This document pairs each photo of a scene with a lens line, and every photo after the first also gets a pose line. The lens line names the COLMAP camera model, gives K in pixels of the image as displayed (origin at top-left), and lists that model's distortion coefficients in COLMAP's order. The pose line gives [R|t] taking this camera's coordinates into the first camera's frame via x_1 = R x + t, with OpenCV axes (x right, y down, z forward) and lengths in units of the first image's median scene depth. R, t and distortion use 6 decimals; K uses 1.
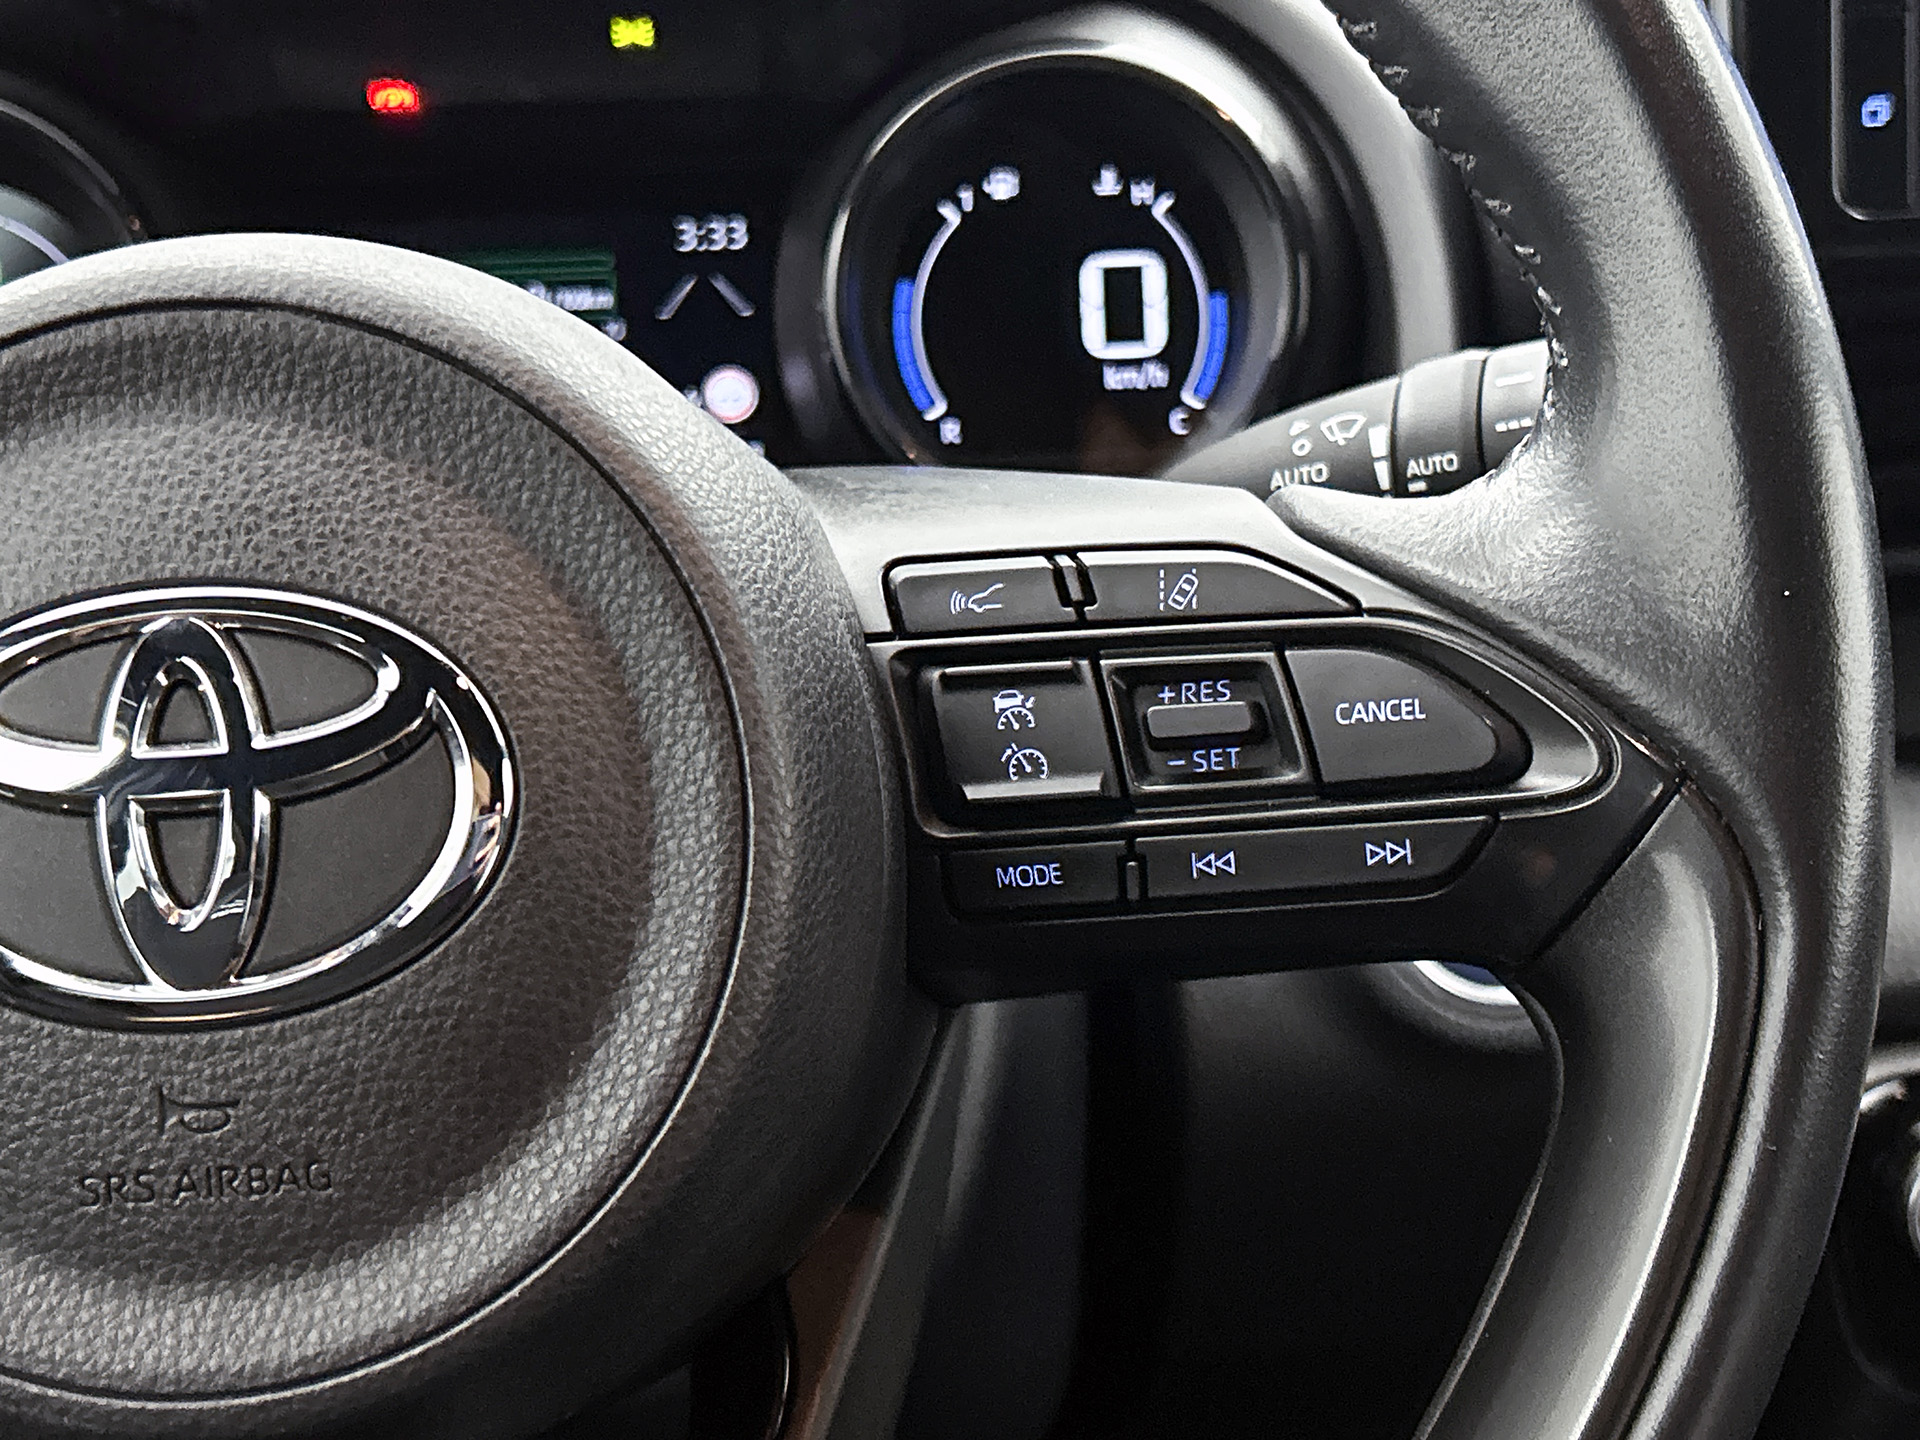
lens RADIAL K [[2872.6, 0, 950.9], [0, 2872.6, 723.1], [0, 0, 1]] dist [0.306080, -1.643598]
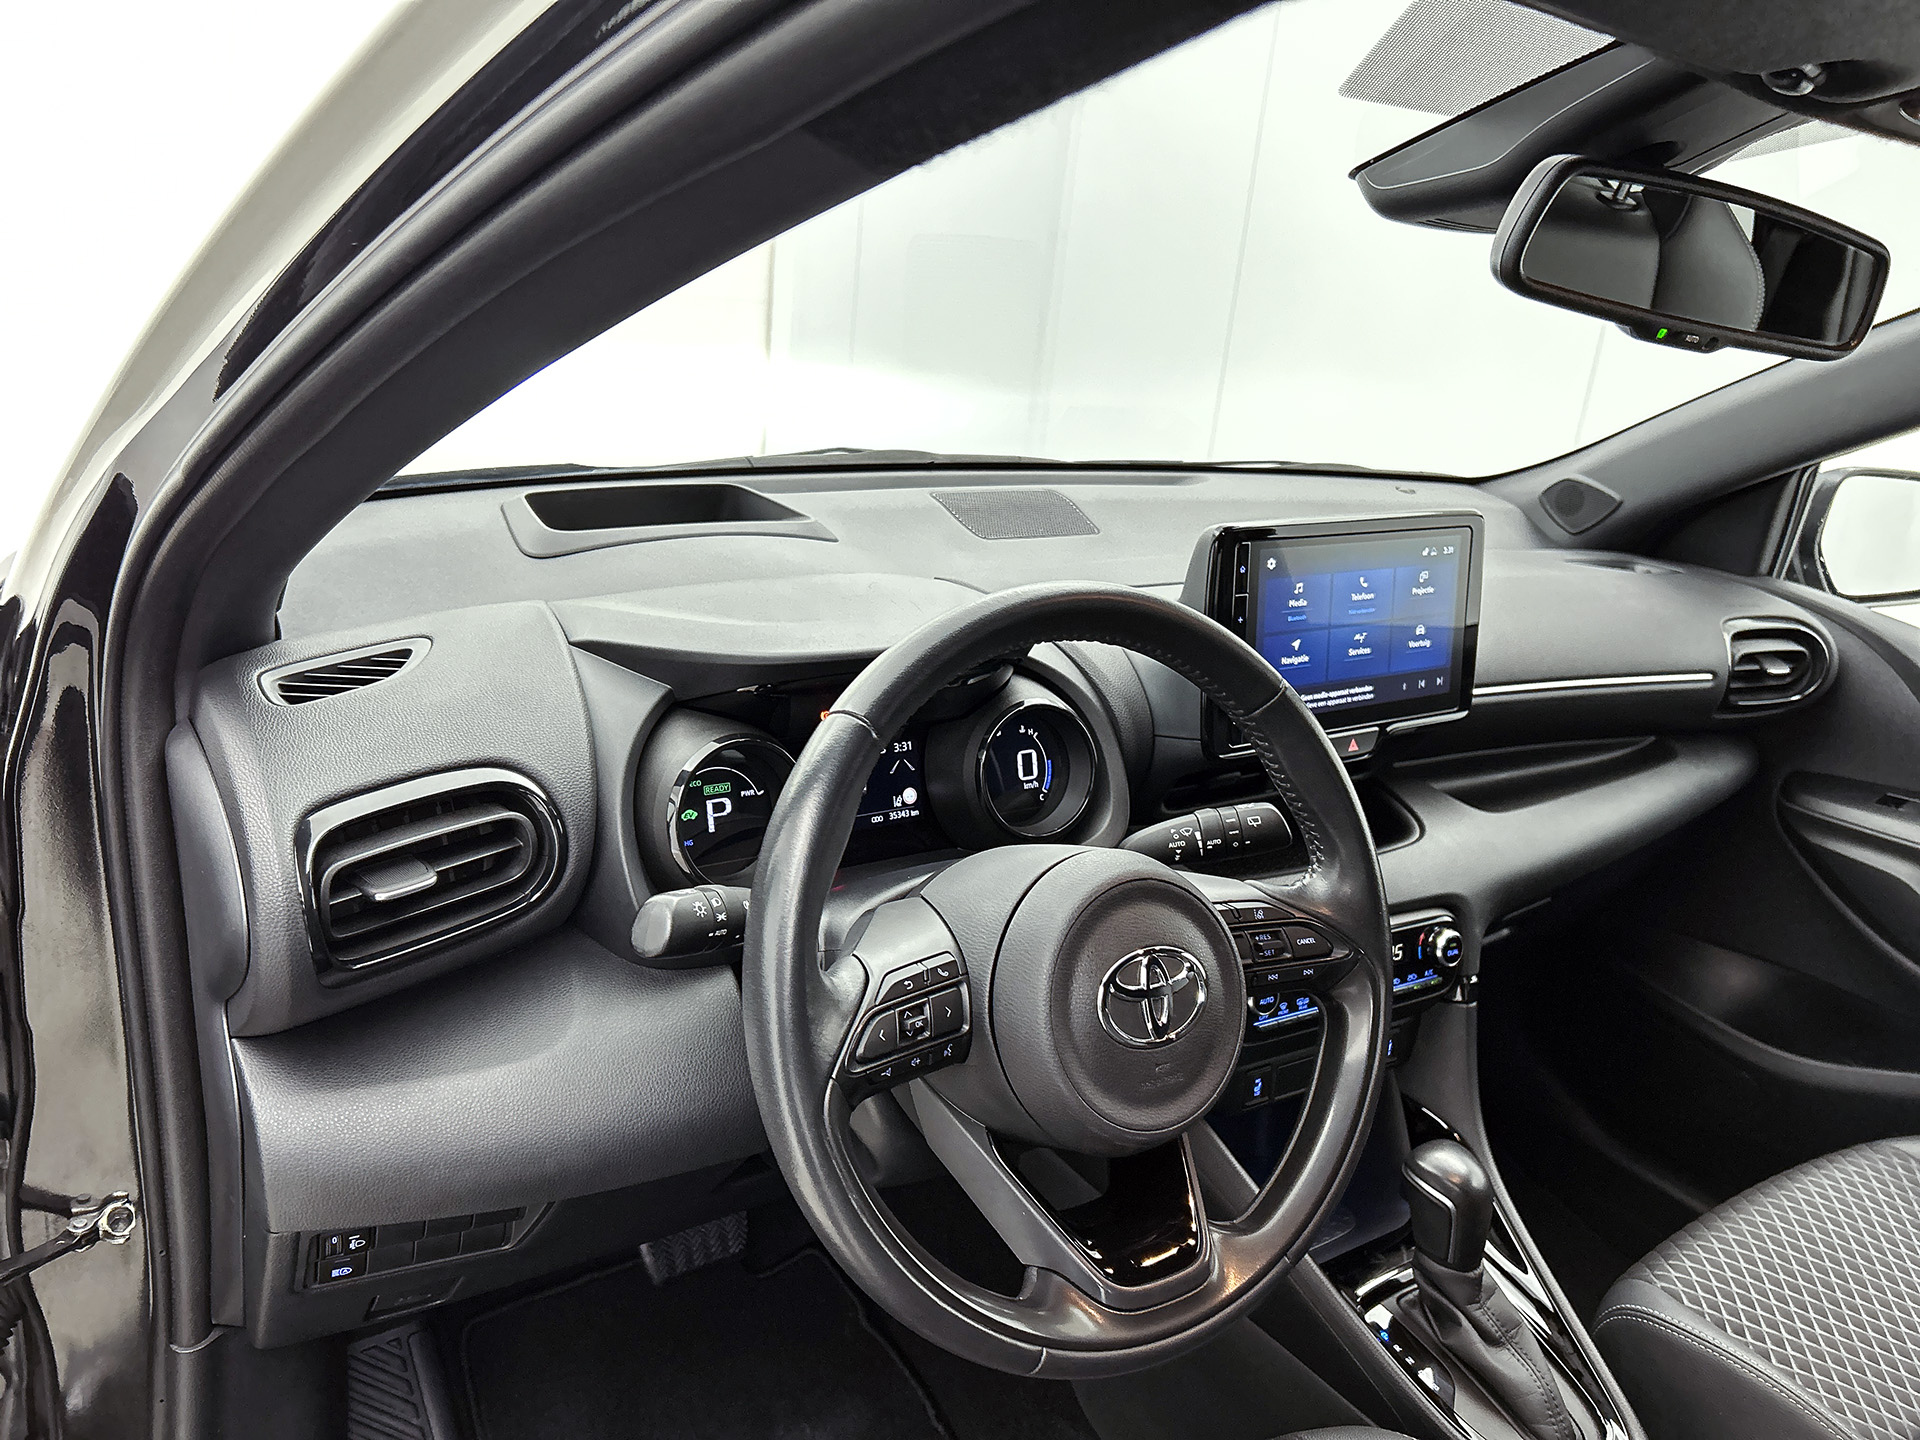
lens RADIAL K [[1475.6, 0, 960.0], [0, 1475.6, 720.0], [0, 0, 1]] dist [0.067817, -0.110823]
pose [[0.864708, -0.057027, 0.499027, -1.535082], [0.034682, 0.997941, 0.053946, -0.516671], [-0.501076, -0.029341, 0.864906, -0.807863]]
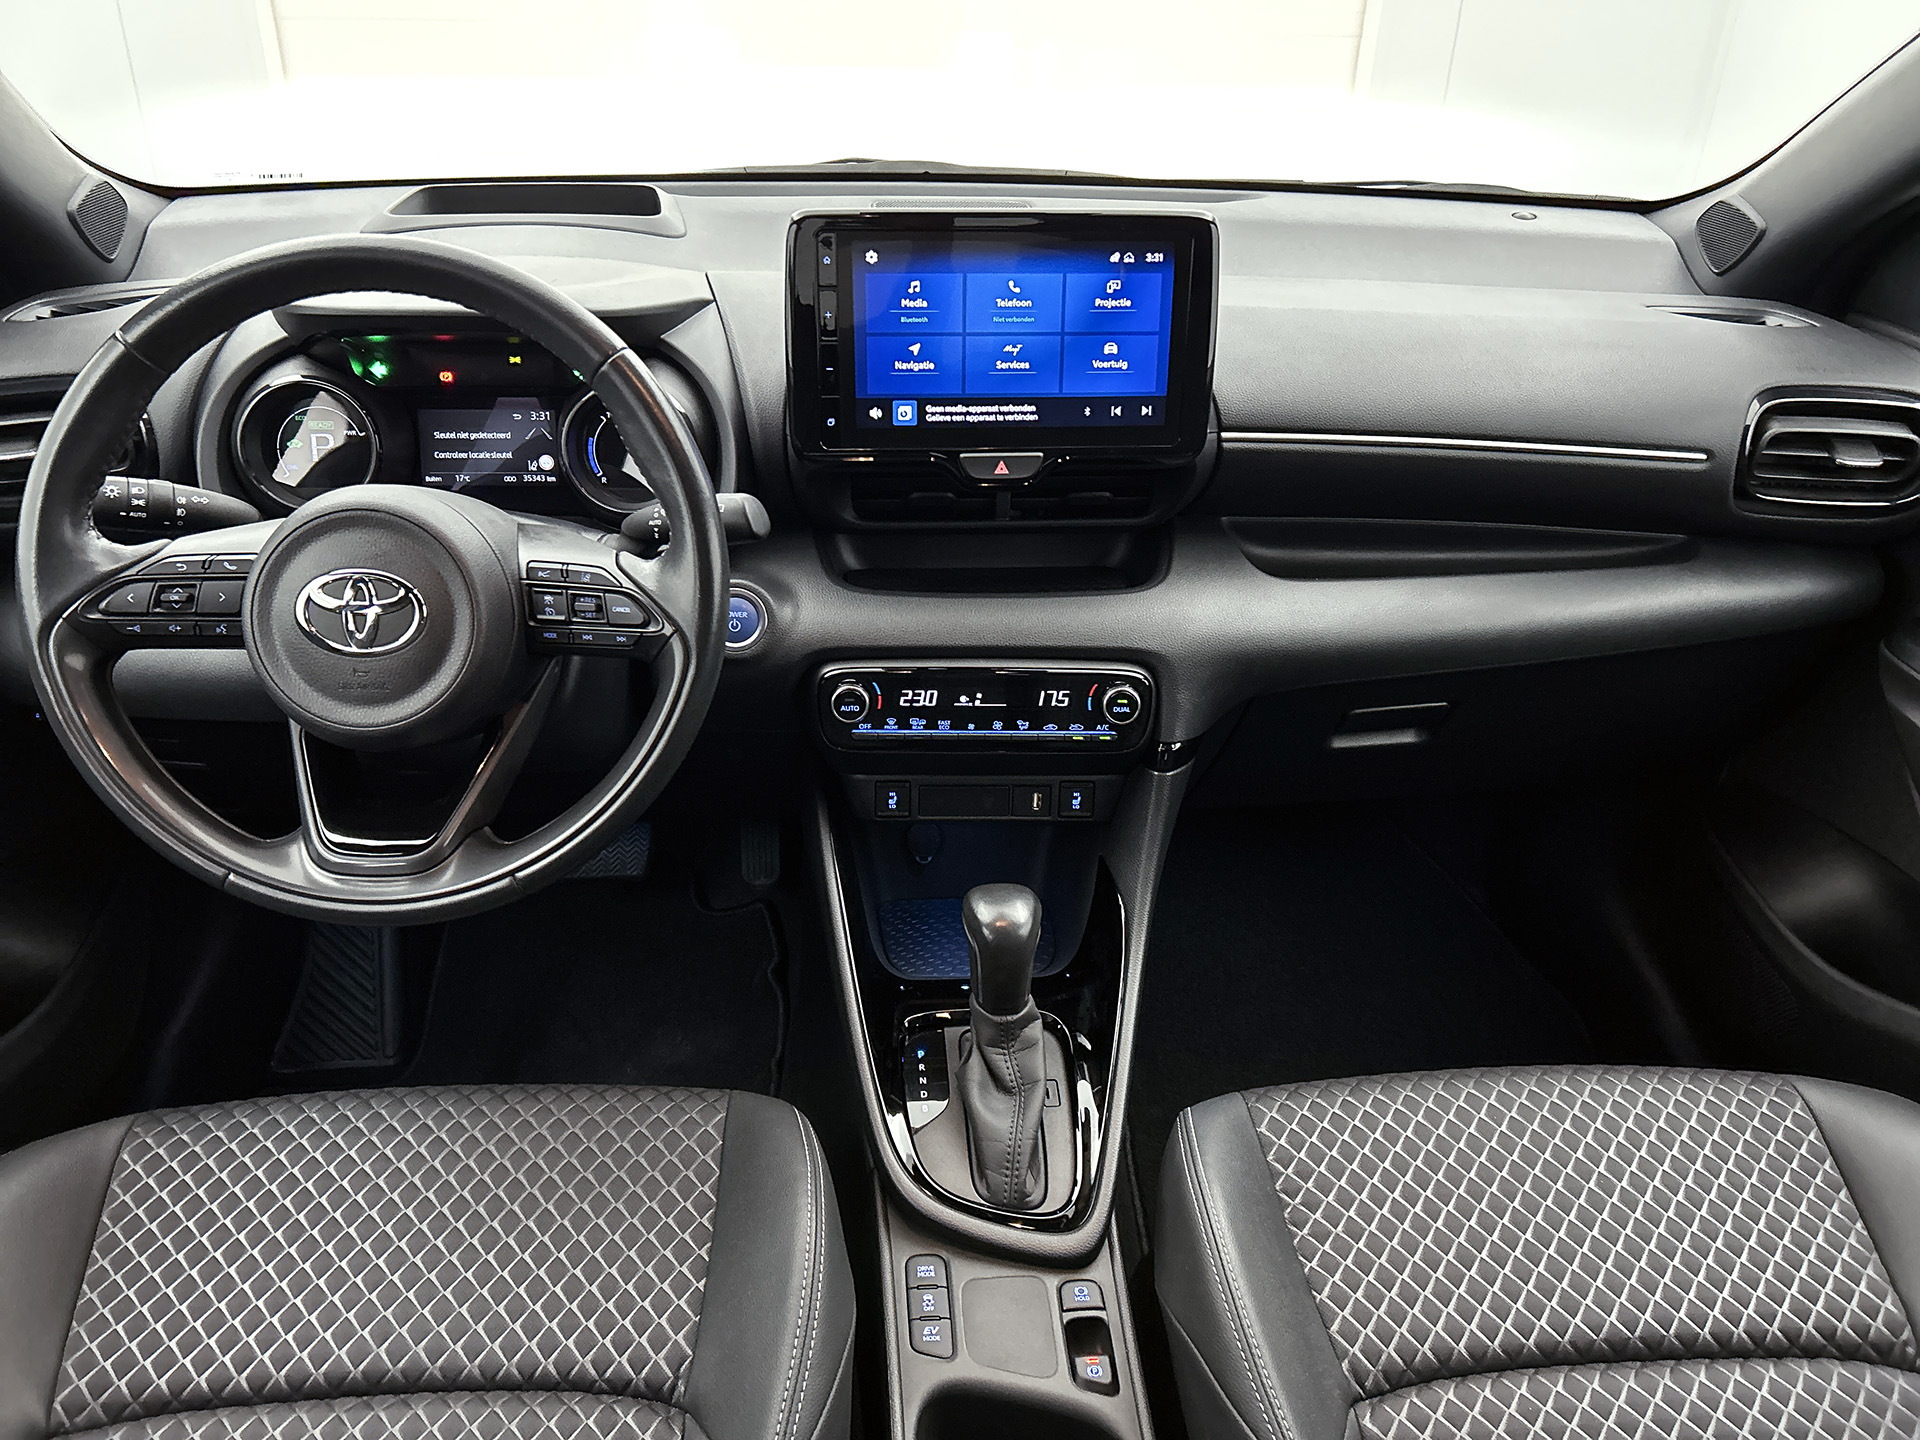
lens RADIAL K [[1426.3, 0, 948.3], [0, 1426.3, 710.9], [0, 0, 1]] dist [0.092014, -0.105452]
pose [[0.998859, 0.046635, 0.010244, 0.737819], [-0.047738, 0.979484, 0.195785, -0.335600], [-0.000904, -0.196051, 0.980593, -1.441832]]
